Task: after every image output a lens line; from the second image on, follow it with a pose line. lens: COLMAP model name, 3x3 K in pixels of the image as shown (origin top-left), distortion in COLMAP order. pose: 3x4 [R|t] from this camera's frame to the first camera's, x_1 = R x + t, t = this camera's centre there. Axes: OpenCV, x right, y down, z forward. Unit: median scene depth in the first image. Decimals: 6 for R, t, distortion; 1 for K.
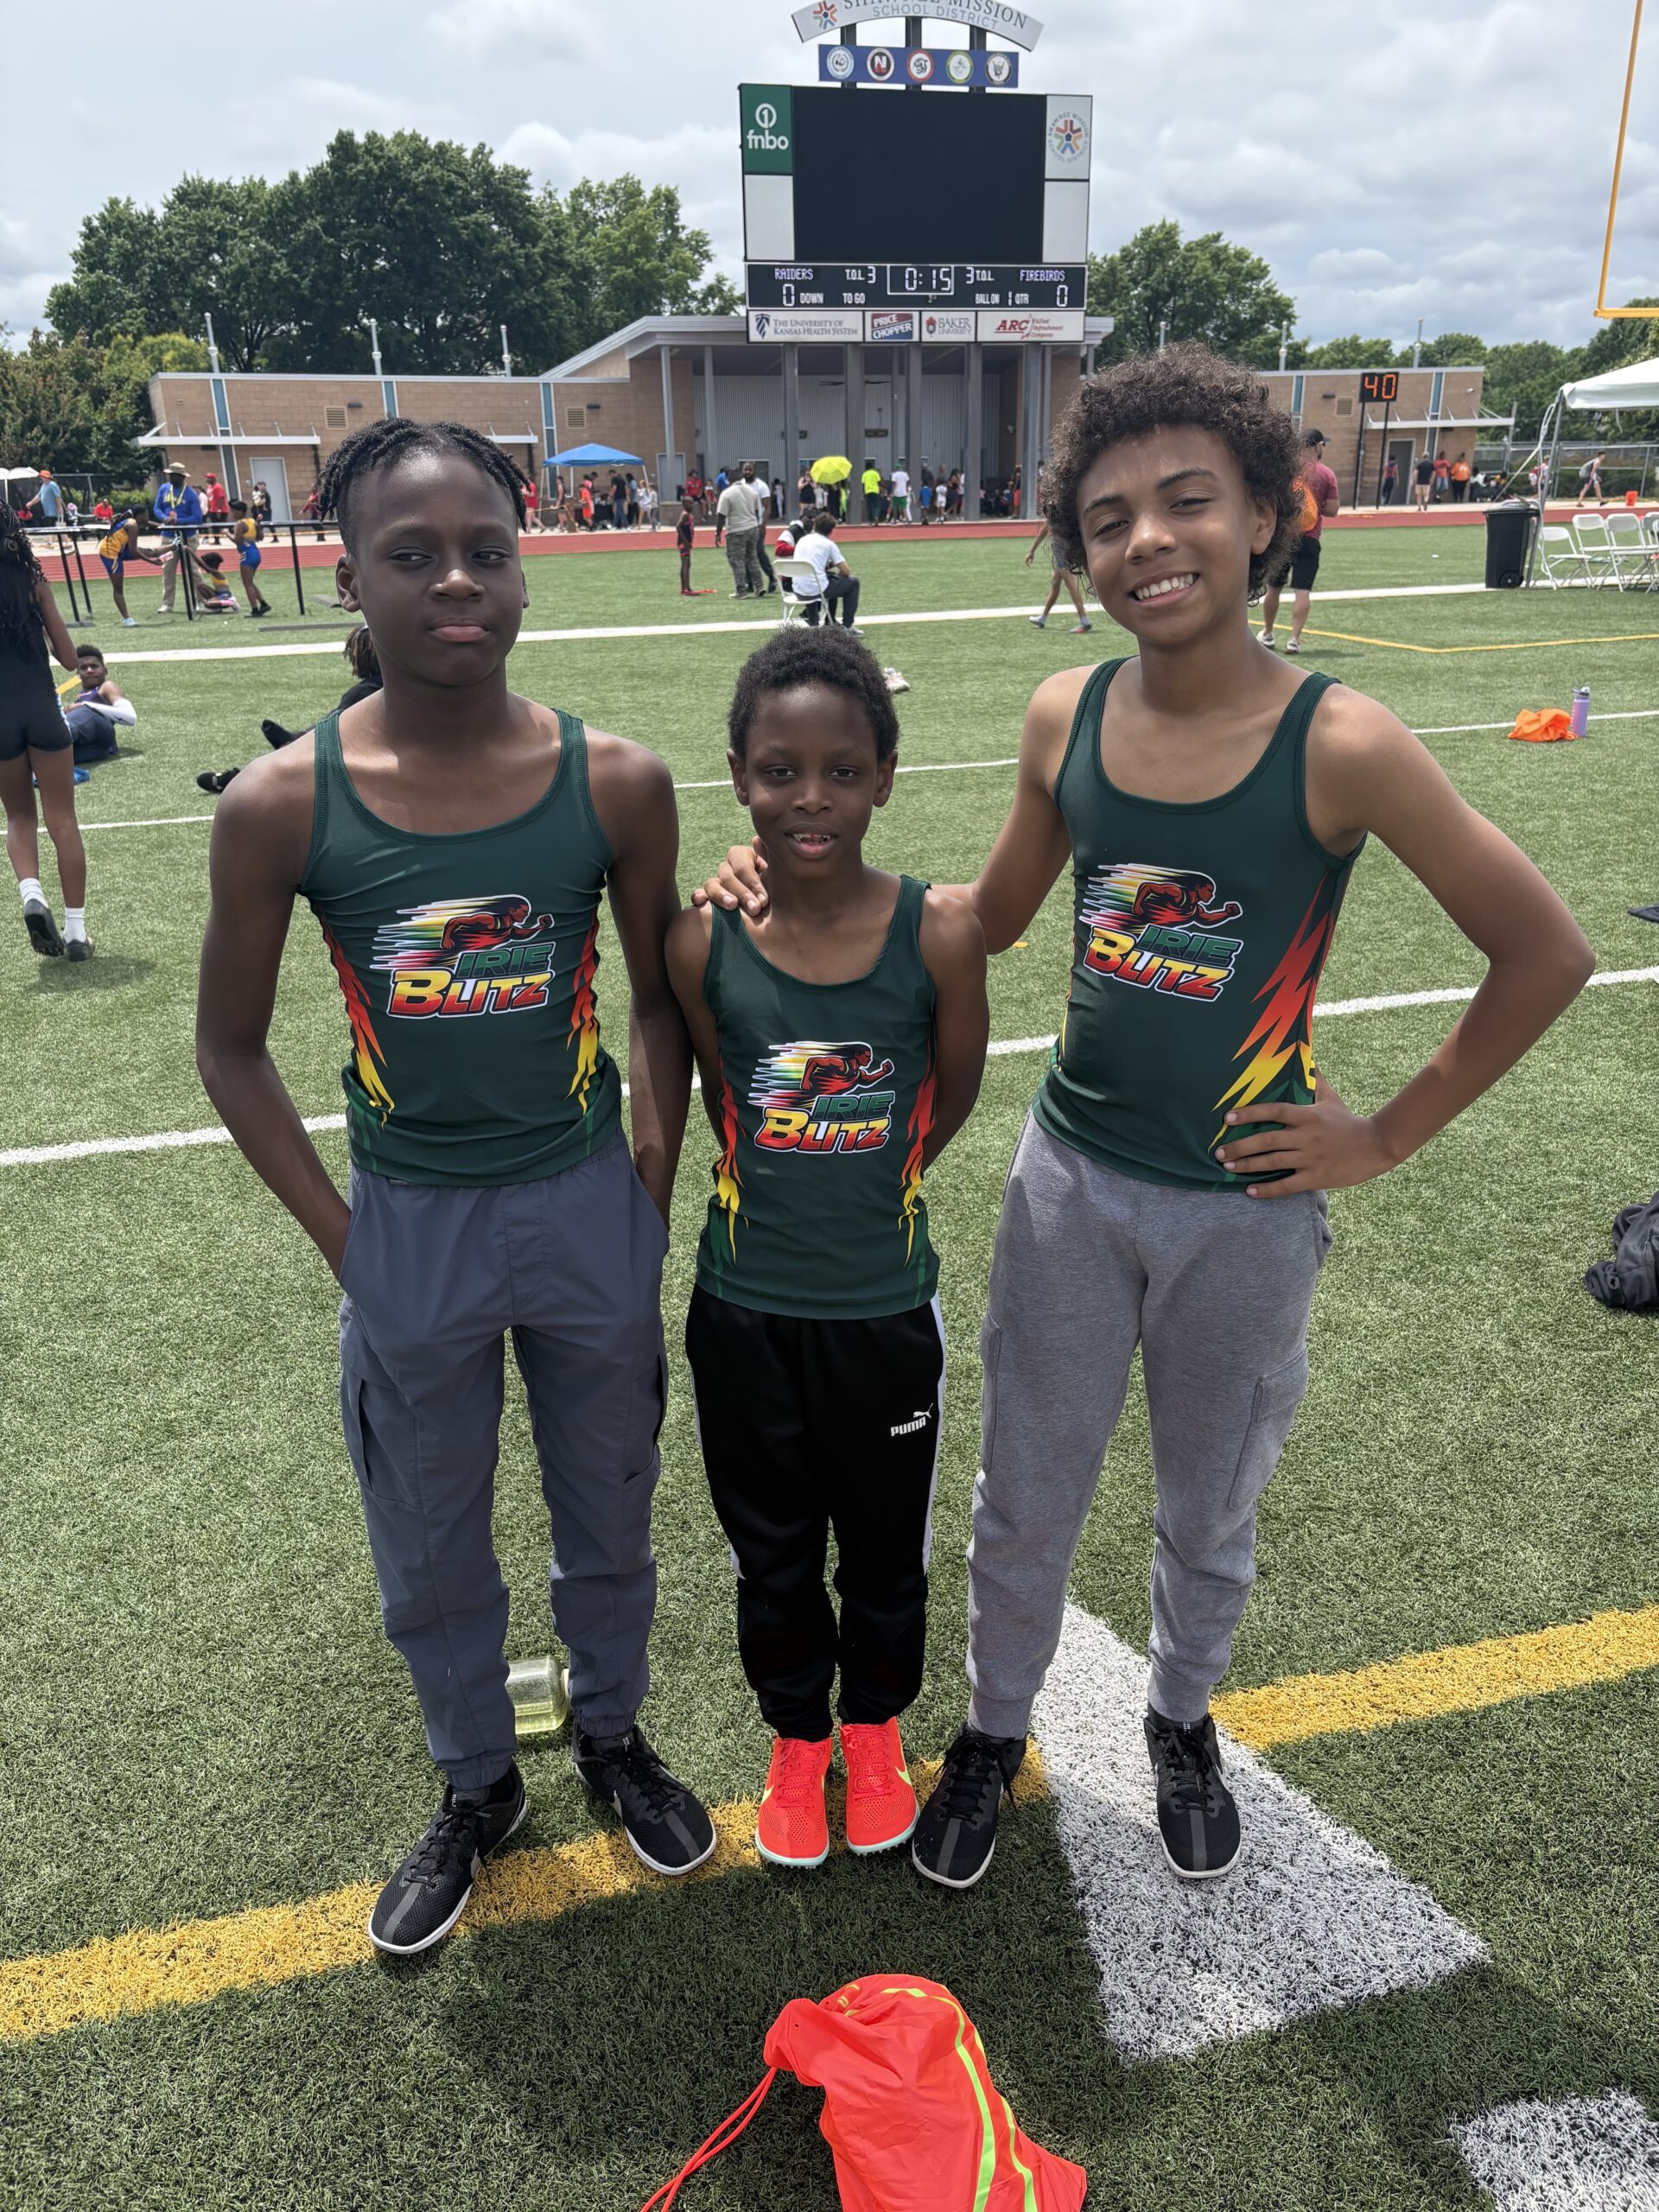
lens RADIAL K [[1640.5, 0, 828.0], [0, 1640.5, 1118.1], [0, 0, 1]] dist [0.037657, -0.021862]
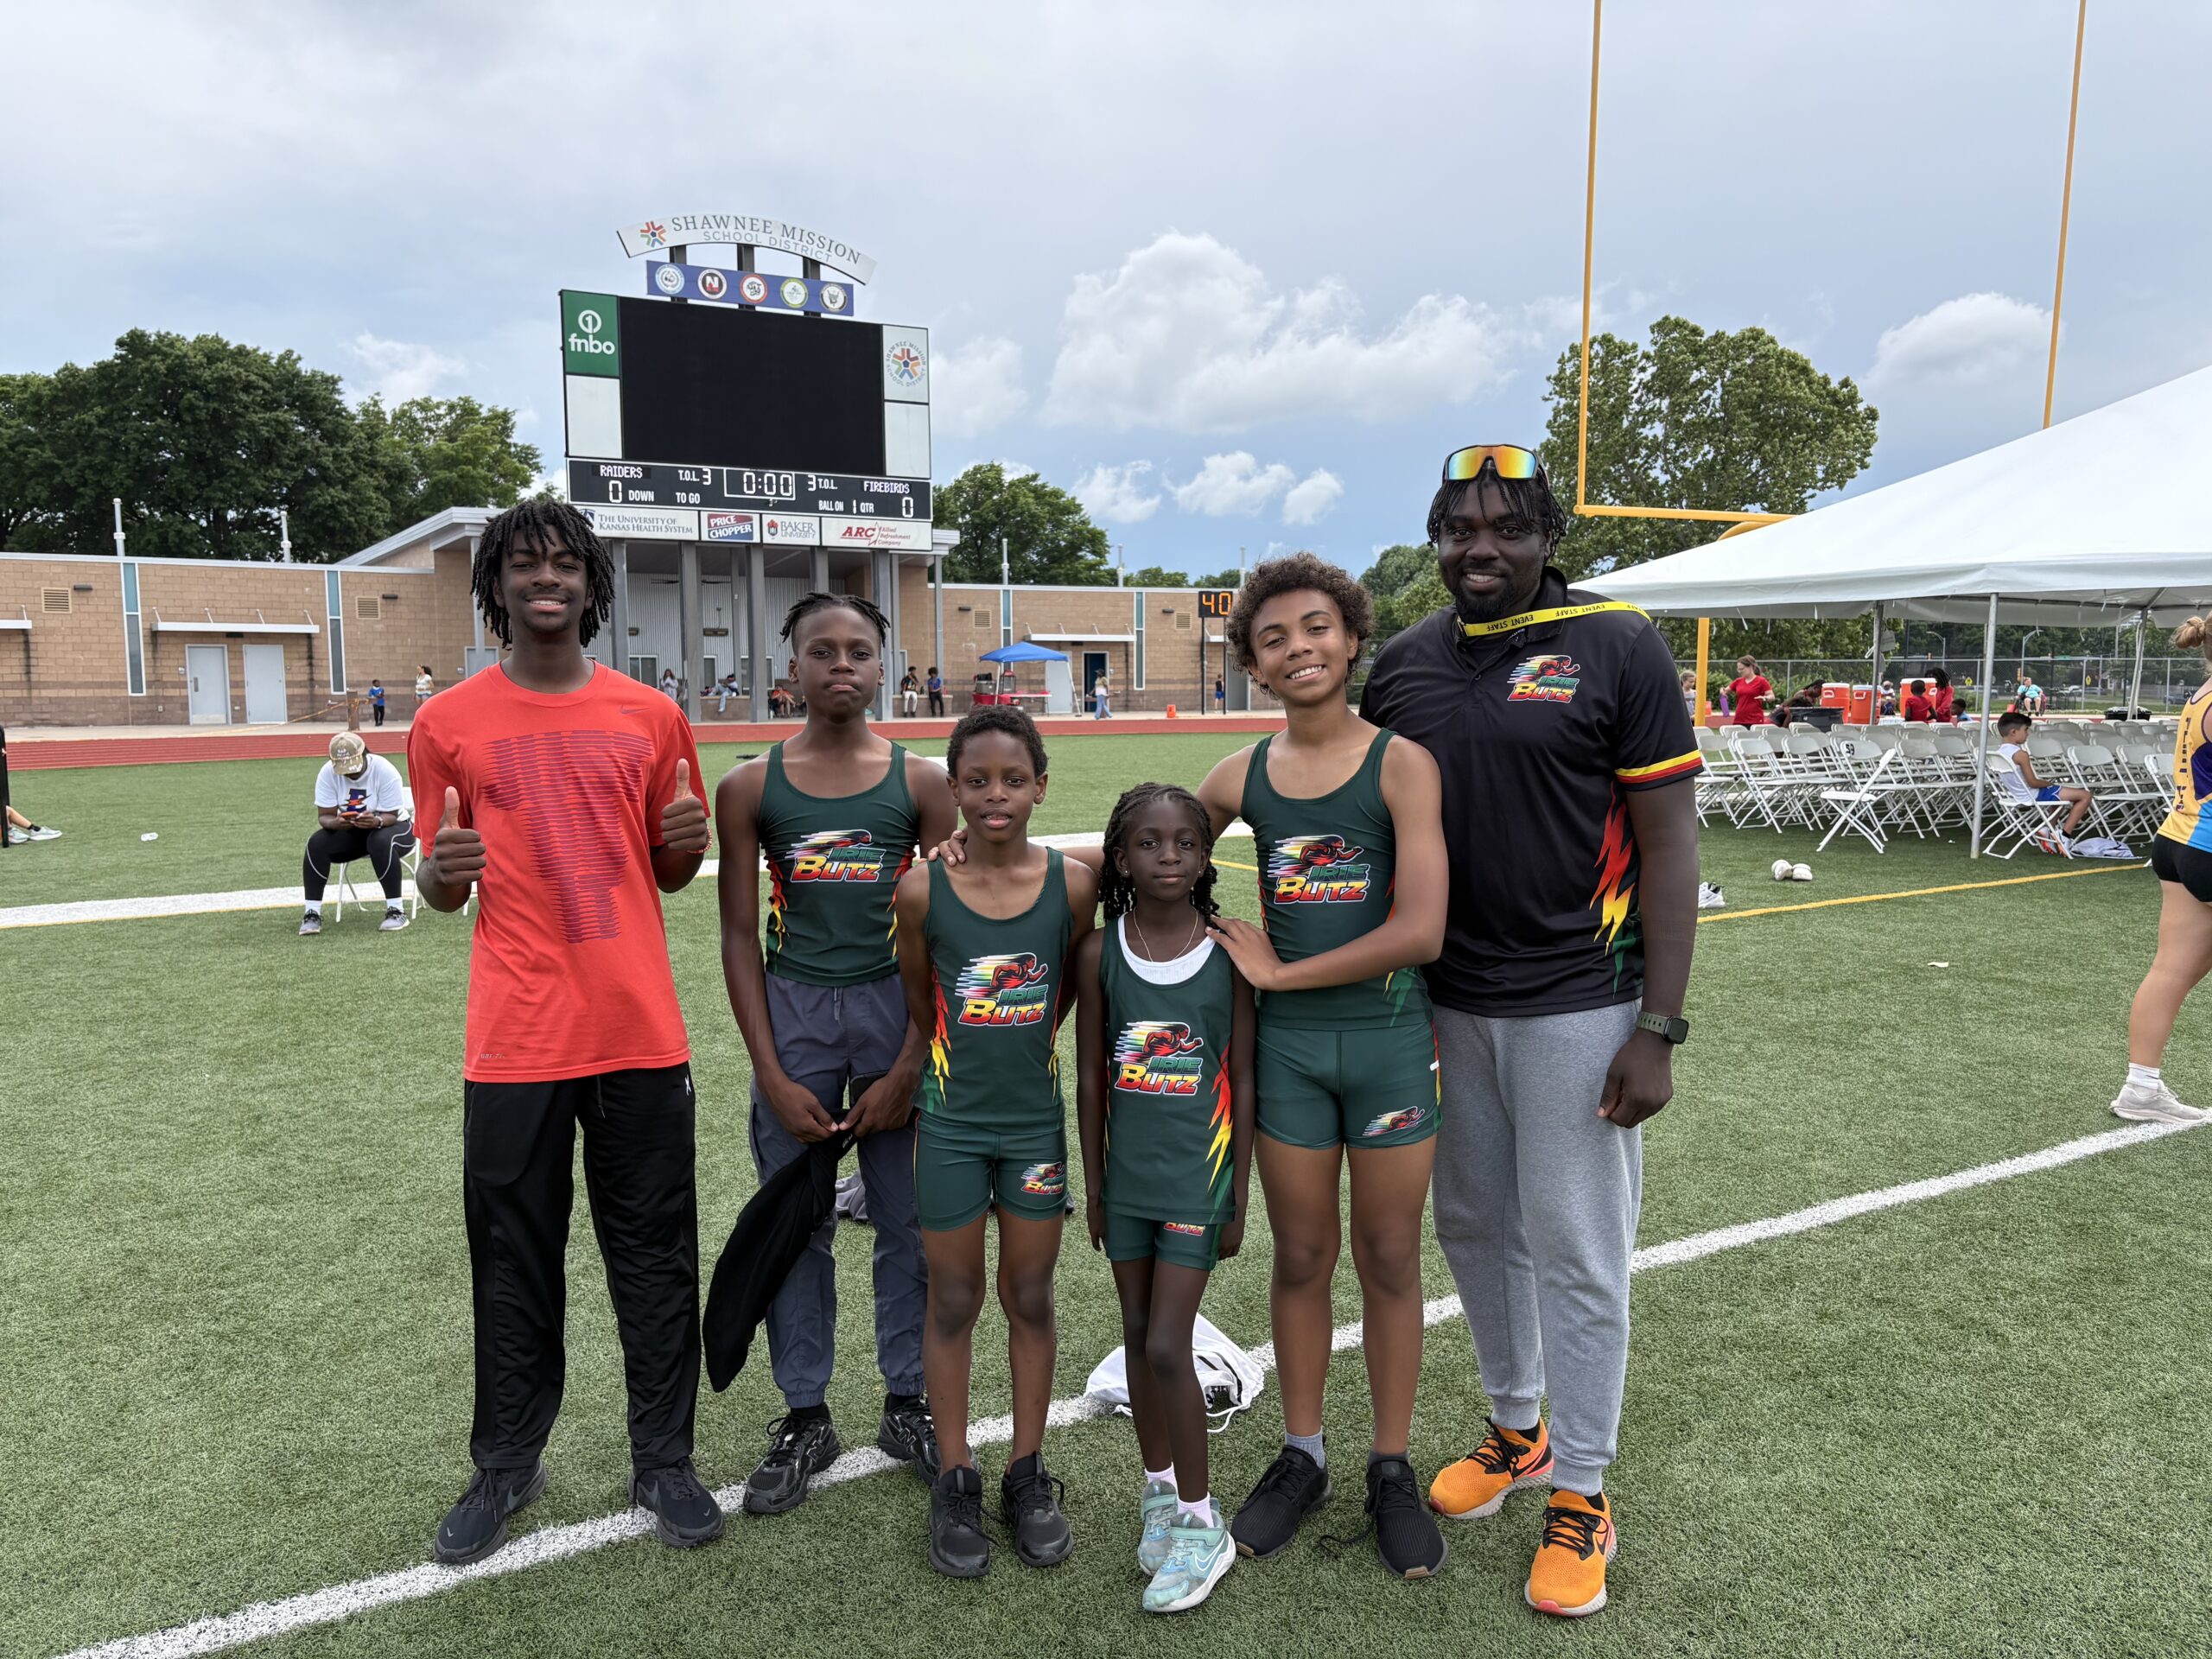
lens RADIAL K [[1640.5, 0, 1089.5], [0, 1640.5, 845.8], [0, 0, 1]] dist [0.037657, -0.021862]
pose [[0.969097, -0.010163, 0.246469, 0.003536], [0.075590, 0.963320, -0.257491, -0.041120], [-0.234812, 0.268164, 0.934319, 0.108903]]
